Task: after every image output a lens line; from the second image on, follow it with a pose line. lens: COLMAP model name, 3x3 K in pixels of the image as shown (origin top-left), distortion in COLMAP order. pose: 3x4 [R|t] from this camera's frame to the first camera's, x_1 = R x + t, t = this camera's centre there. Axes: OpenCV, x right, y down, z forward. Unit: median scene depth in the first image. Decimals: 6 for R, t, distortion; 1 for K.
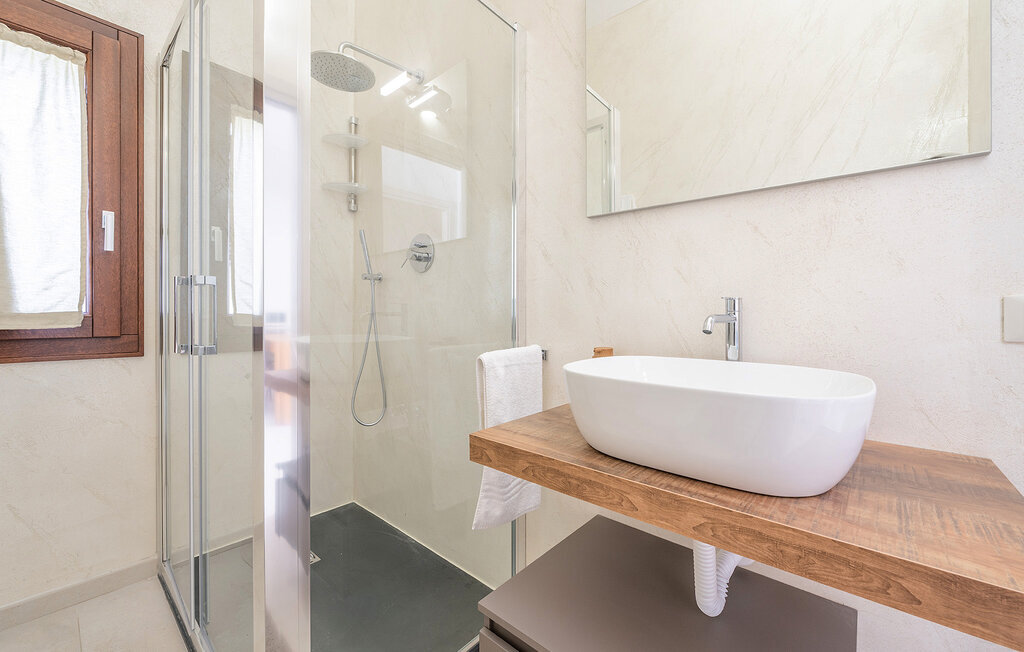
lens RADIAL K [[407.5, 0, 521.4], [0, 407.5, 317.5], [0, 0, 1]] dist [-0.001418, -0.000478]
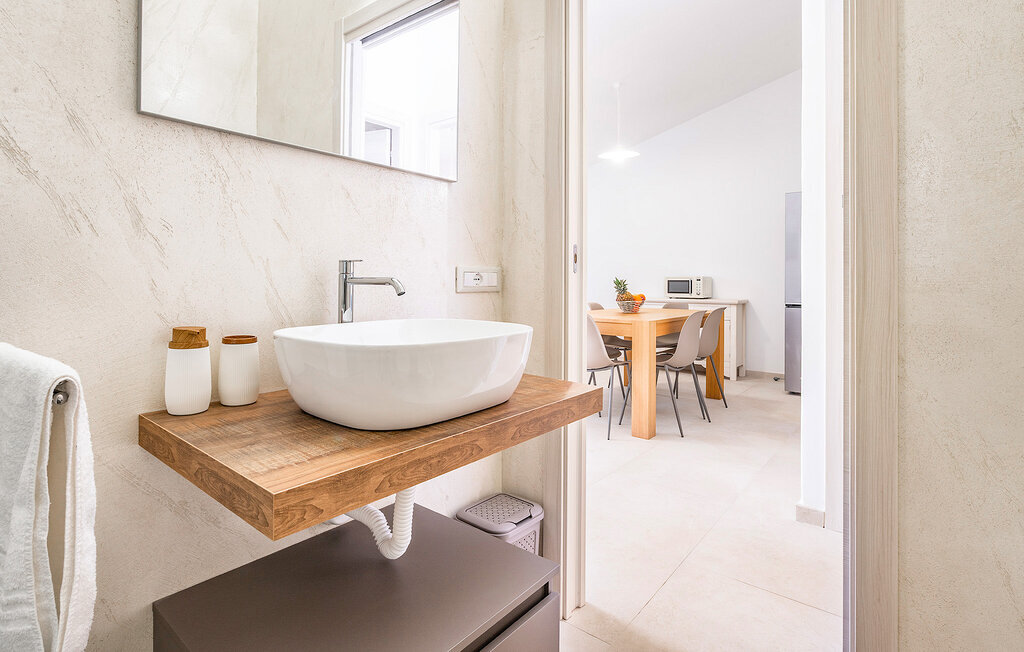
lens RADIAL K [[501.7, 0, 505.5], [0, 501.7, 275.4], [0, 0, 1]] dist [0.000144, -0.000063]
pose [[-0.008210, 0.000316, 0.999966, -0.918584], [0.002683, 0.999996, -0.000294, -0.011769], [-0.999963, 0.002680, -0.008211, 0.780010]]
